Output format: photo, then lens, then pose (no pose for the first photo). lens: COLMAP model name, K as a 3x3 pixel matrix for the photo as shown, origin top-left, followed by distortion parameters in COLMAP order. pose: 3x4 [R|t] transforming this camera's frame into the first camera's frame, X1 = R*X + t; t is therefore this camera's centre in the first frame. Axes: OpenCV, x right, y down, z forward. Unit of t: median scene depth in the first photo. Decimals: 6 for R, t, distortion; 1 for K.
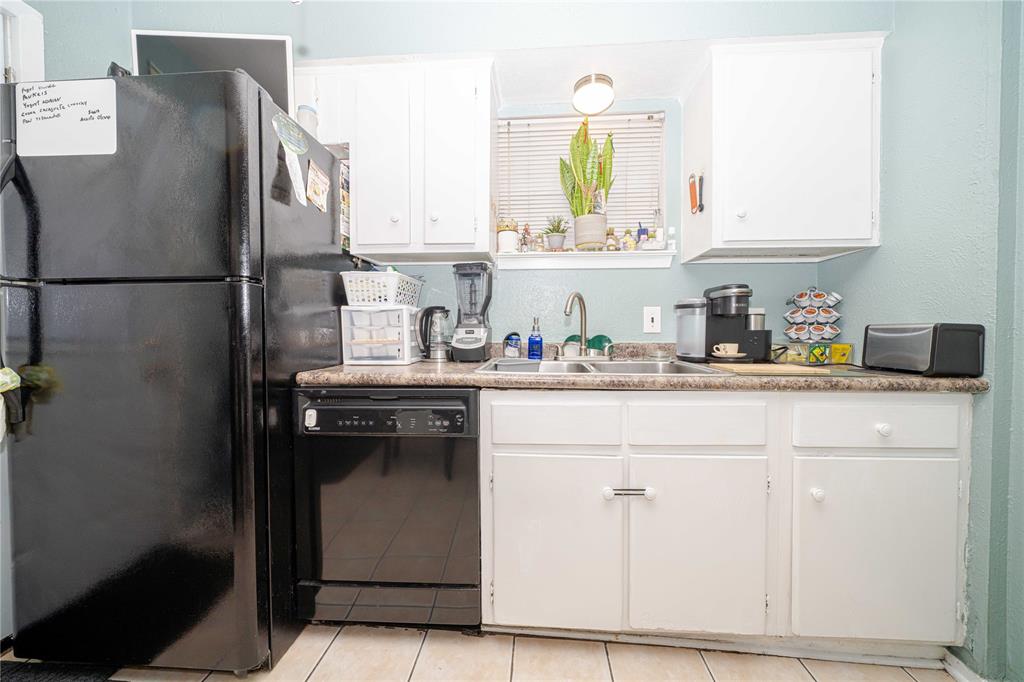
lens RADIAL K [[364.4, 0, 507.7], [0, 364.4, 340.0], [0, 0, 1]] dist [0.000211, 0.000150]
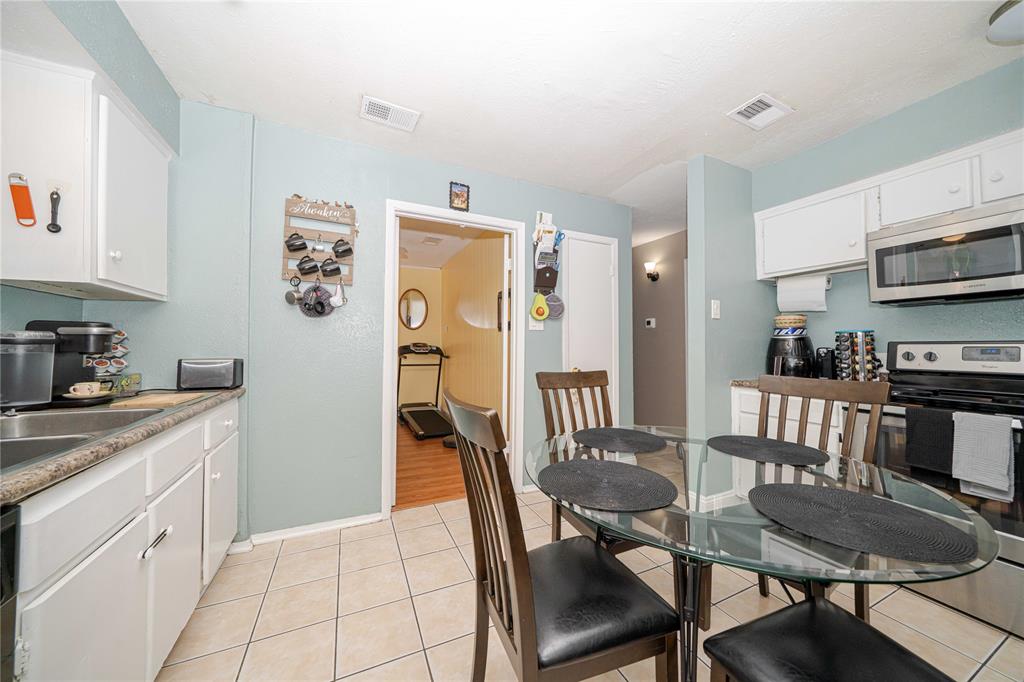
lens RADIAL K [[349.0, 0, 509.0], [0, 349.0, 339.0], [0, 0, 1]] dist [-0.007557, -0.000059]
pose [[-0.488256, 0.013192, 0.872601, -0.712669], [0.011883, 0.999894, -0.008467, -0.082035], [-0.872620, 0.006236, -0.488360, 0.450988]]
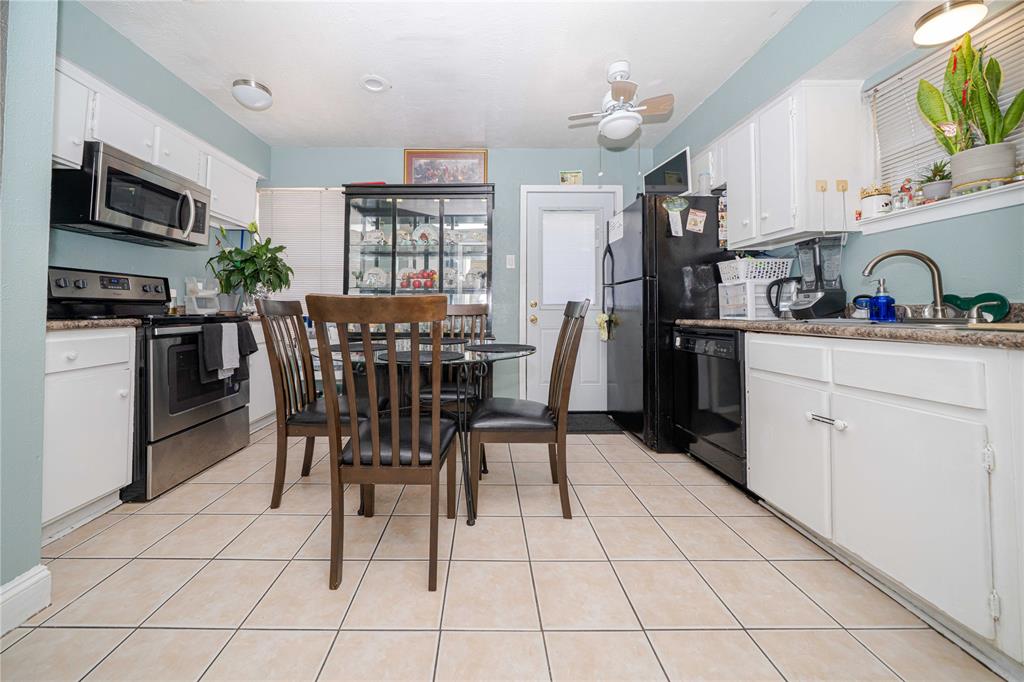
lens RADIAL K [[365.3, 0, 484.1], [0, 365.3, 299.3], [0, 0, 1]] dist [0.000471, -0.000021]
pose [[0.084255, -0.034715, -0.995839, 1.092676], [-0.022803, 0.999064, -0.036756, 0.062253], [0.996183, 0.025805, 0.083384, -0.193003]]
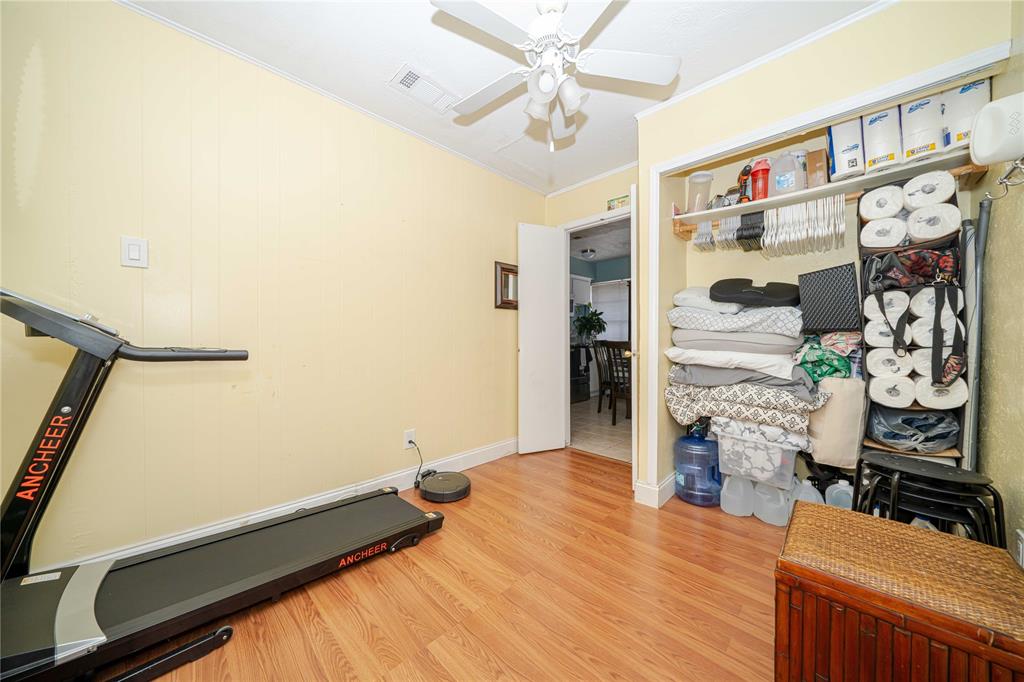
lens RADIAL K [[349.0, 0, 509.0], [0, 349.0, 339.0], [0, 0, 1]] dist [-0.007557, -0.000059]
pose [[-0.648404, 0.000009, -0.761296, 2.840257], [-0.015487, 0.999793, 0.013201, -0.009313], [0.761139, 0.020350, -0.648270, 0.699513]]
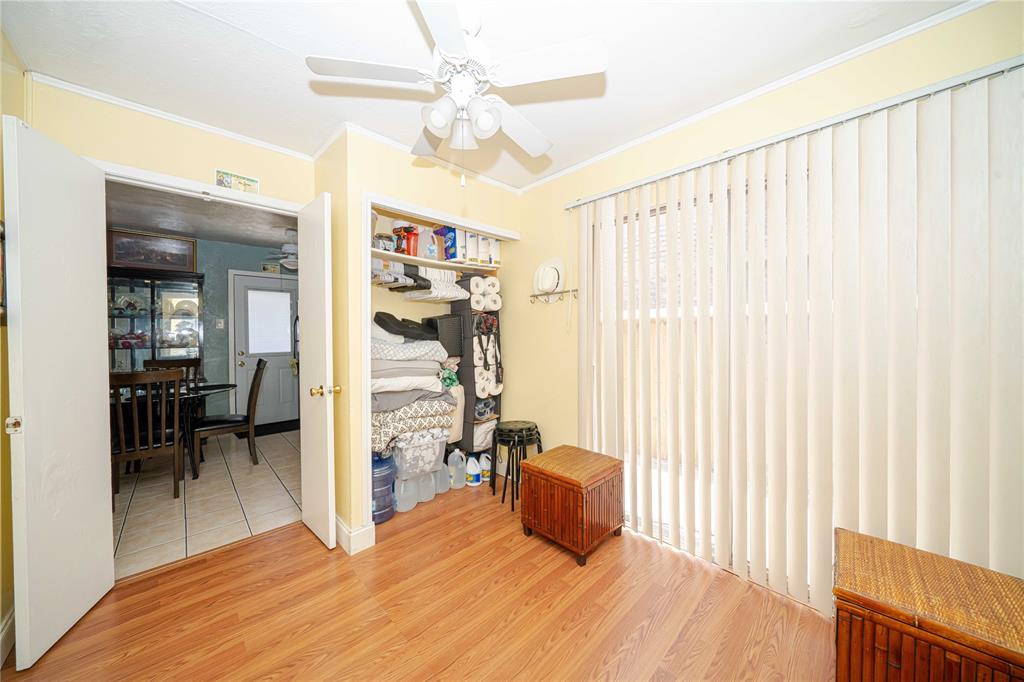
lens RADIAL K [[349.0, 0, 509.0], [0, 349.0, 339.0], [0, 0, 1]] dist [-0.007557, -0.000059]
pose [[0.747521, 0.001362, -0.664237, 2.694812], [-0.005640, 0.999975, -0.004296, -0.127777], [0.664214, 0.006958, 0.747510, -0.425069]]
